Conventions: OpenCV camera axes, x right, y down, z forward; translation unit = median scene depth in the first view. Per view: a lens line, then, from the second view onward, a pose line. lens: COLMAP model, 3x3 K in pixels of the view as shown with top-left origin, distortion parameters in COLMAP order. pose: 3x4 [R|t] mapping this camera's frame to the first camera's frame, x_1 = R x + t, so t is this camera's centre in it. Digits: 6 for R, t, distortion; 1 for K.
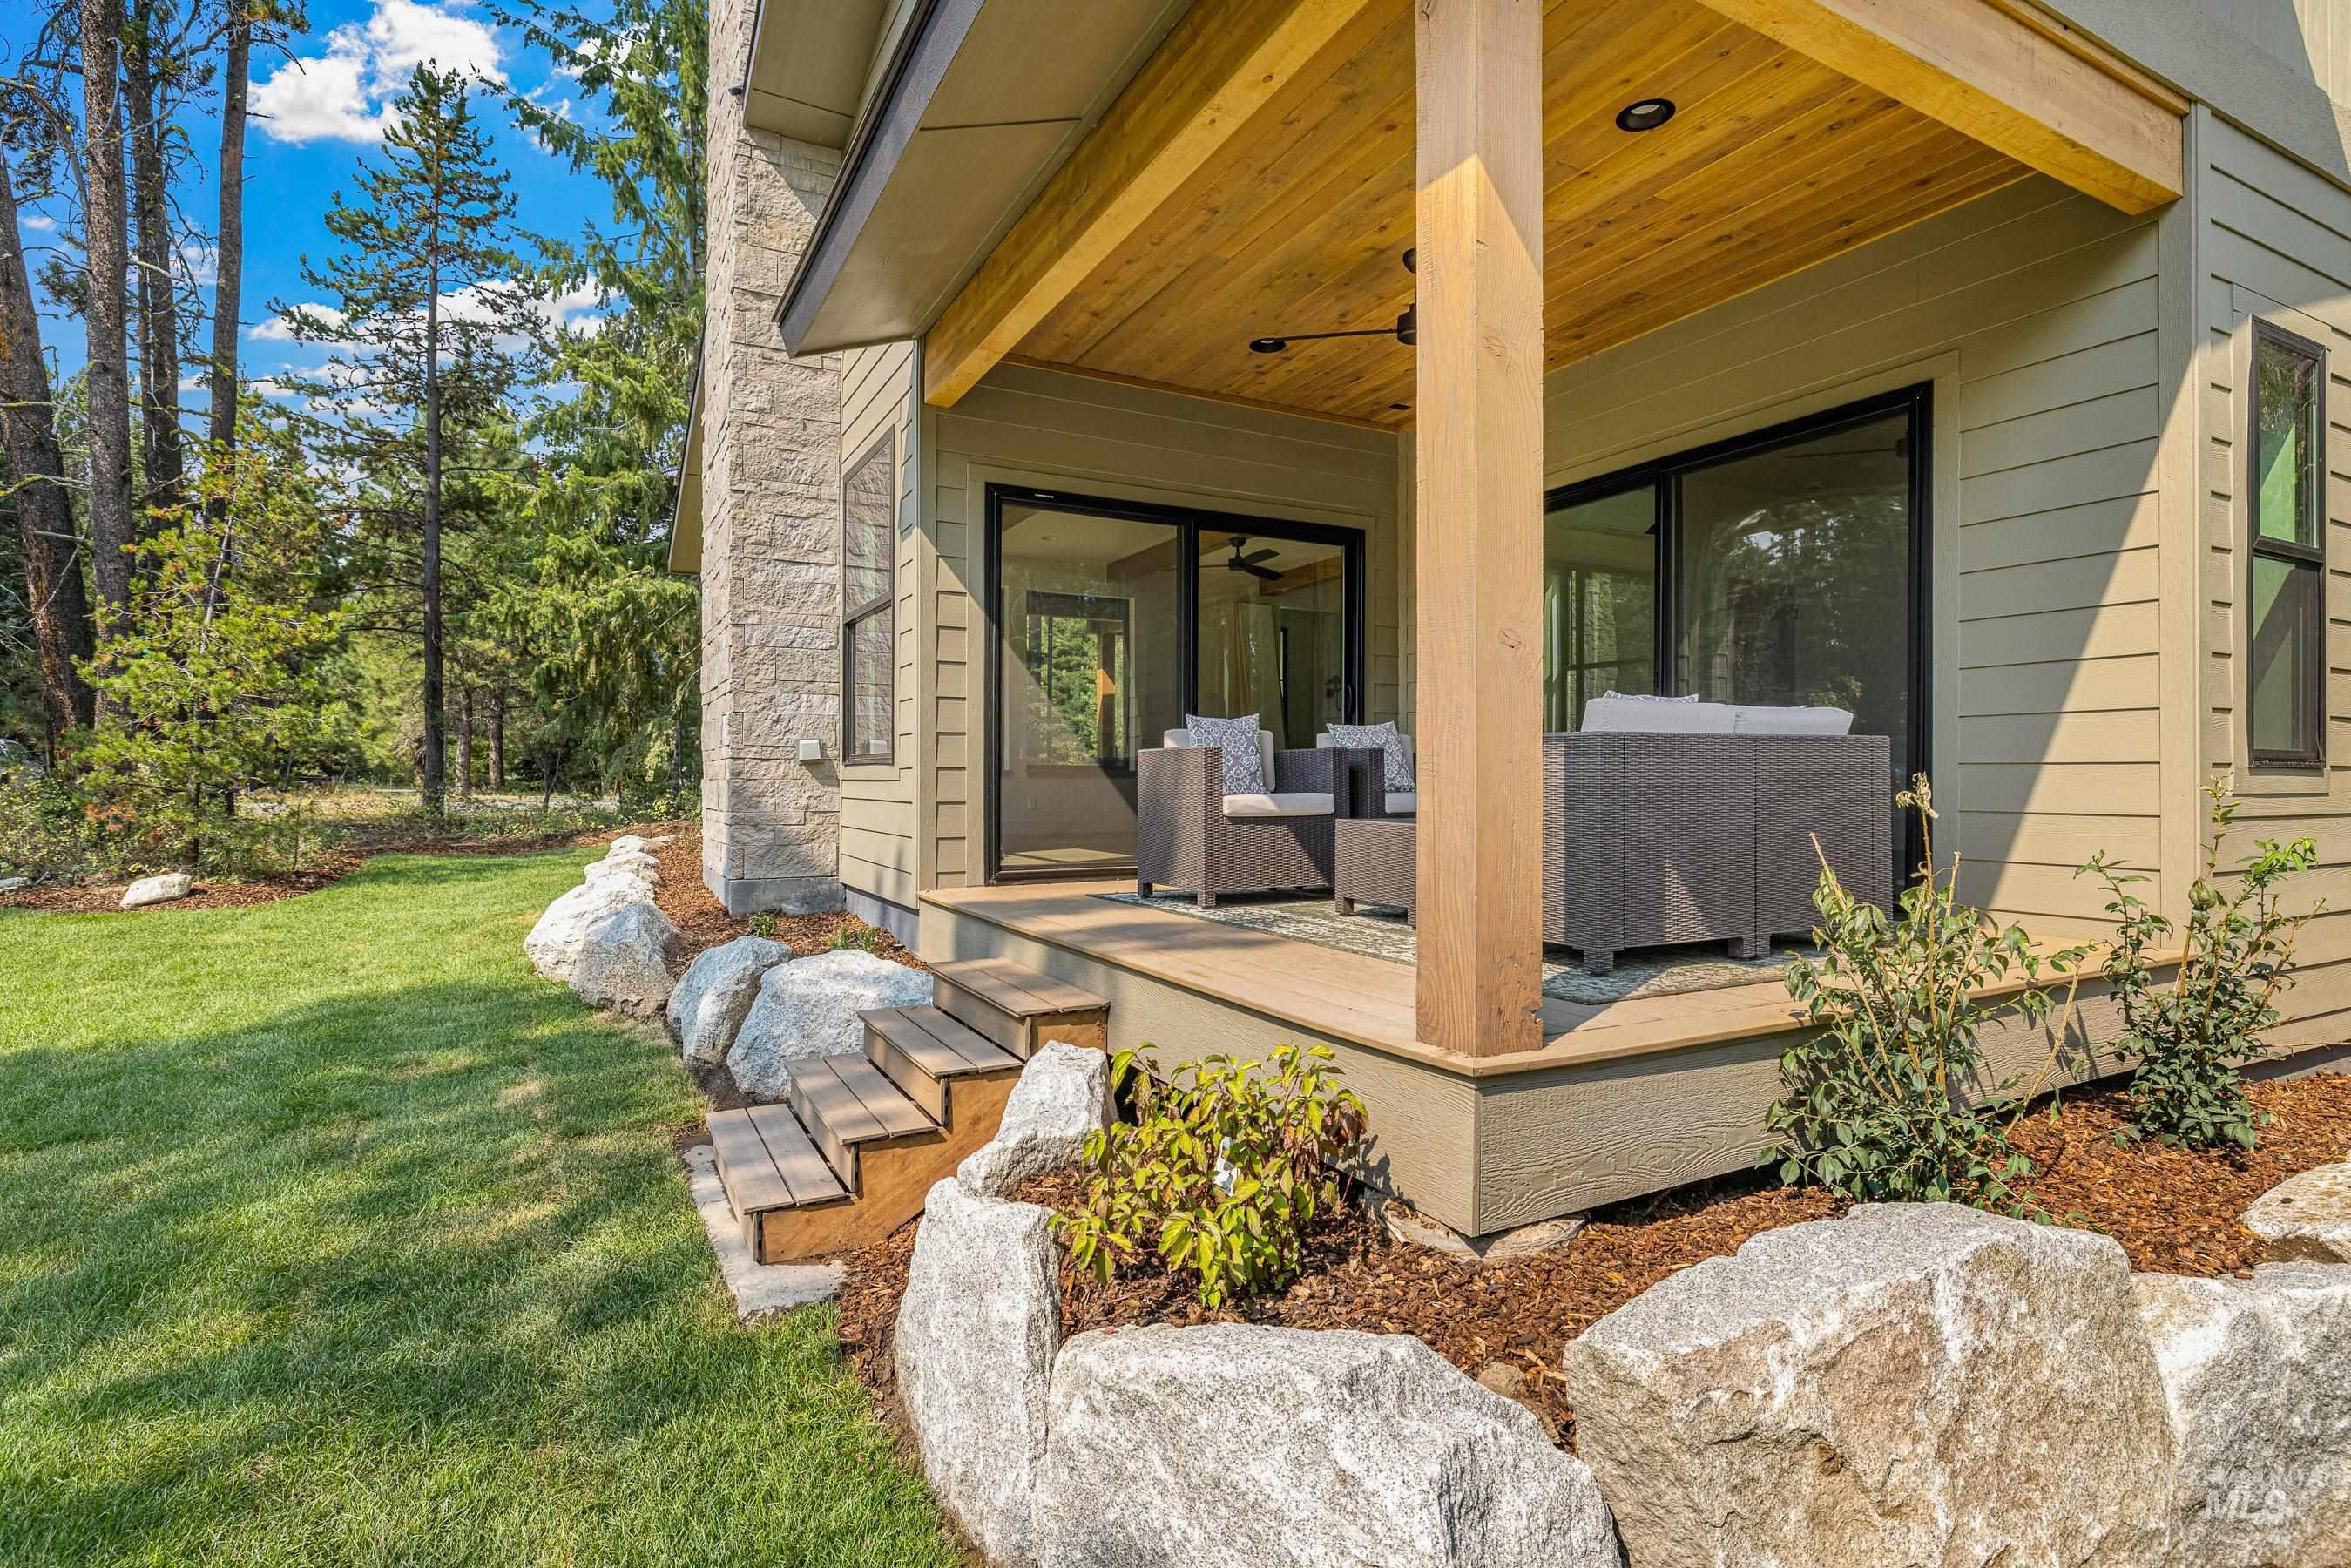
lens RADIAL K [[1122.0, 0, 1172.4], [0, 1122.0, 780.3], [0, 0, 1]] dist [-0.008048, 0.000547]
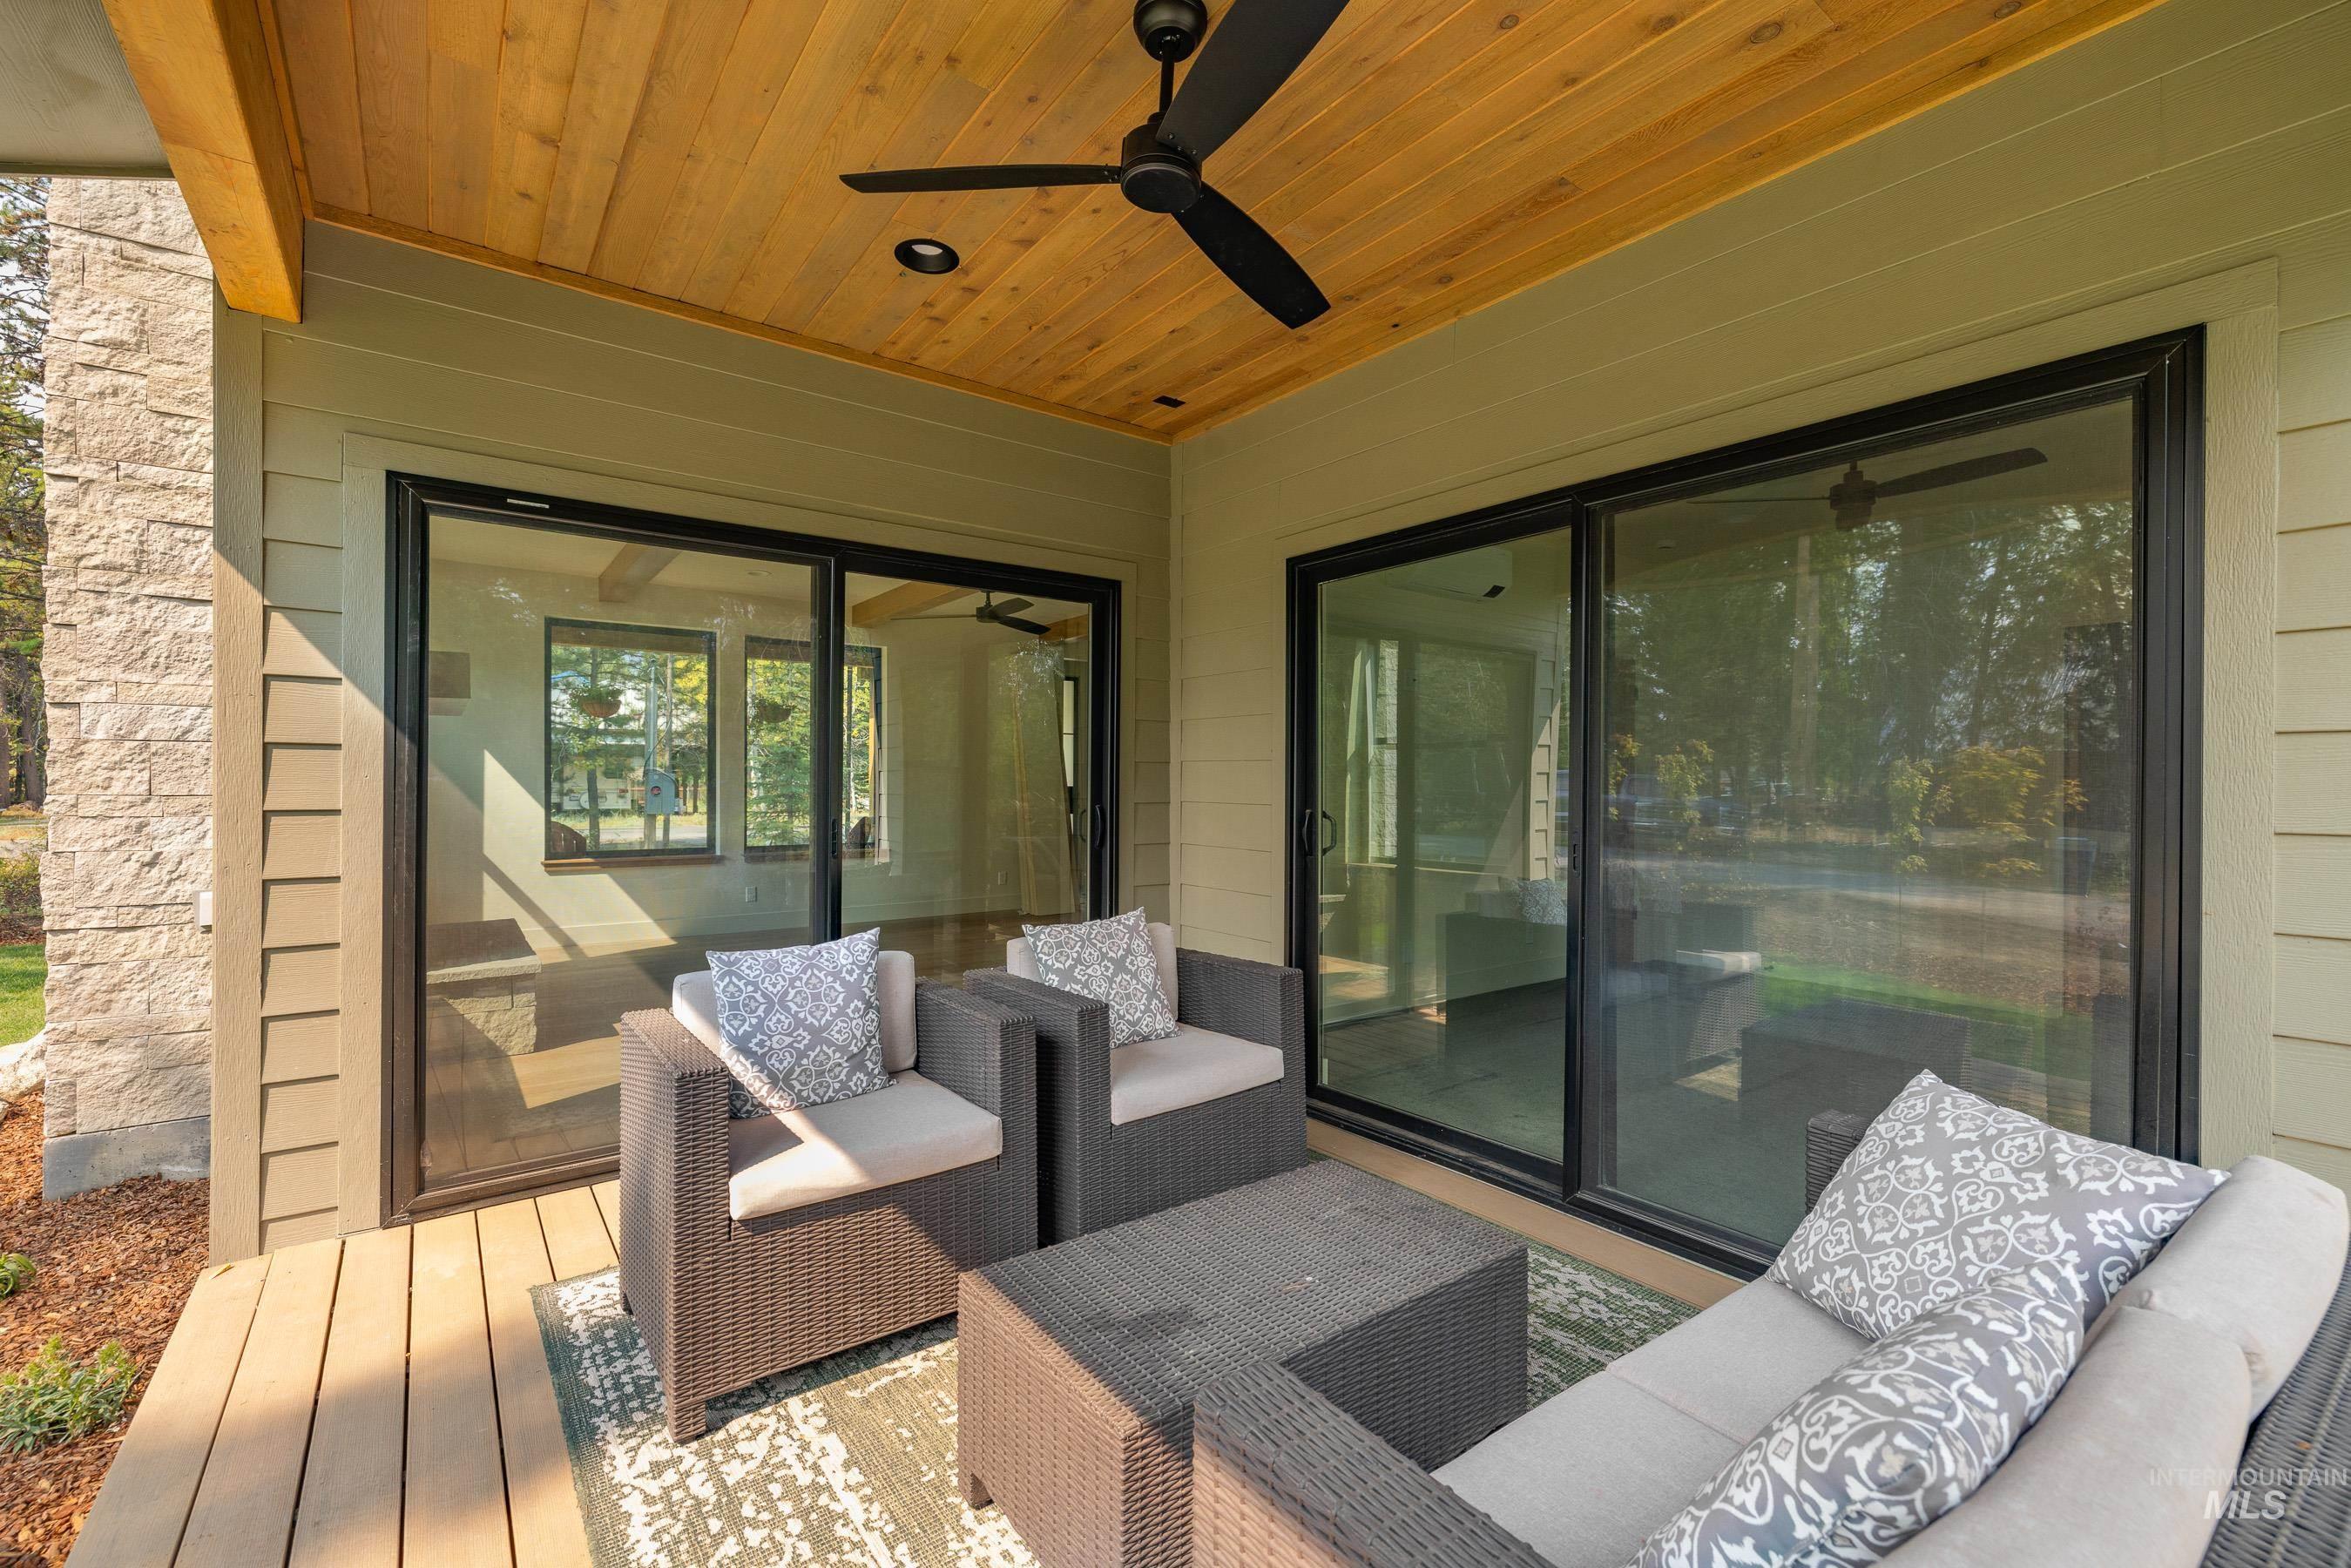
lens RADIAL K [[993.0, 0, 1160.2], [0, 993.0, 787.4], [0, 0, 1]] dist [0.003360, -0.001475]
pose [[0.988869, 0.003445, 0.148749, 0.116517], [-0.003175, 0.999993, -0.002052, -0.105651], [-0.148755, 0.001557, 0.988873, 0.437197]]
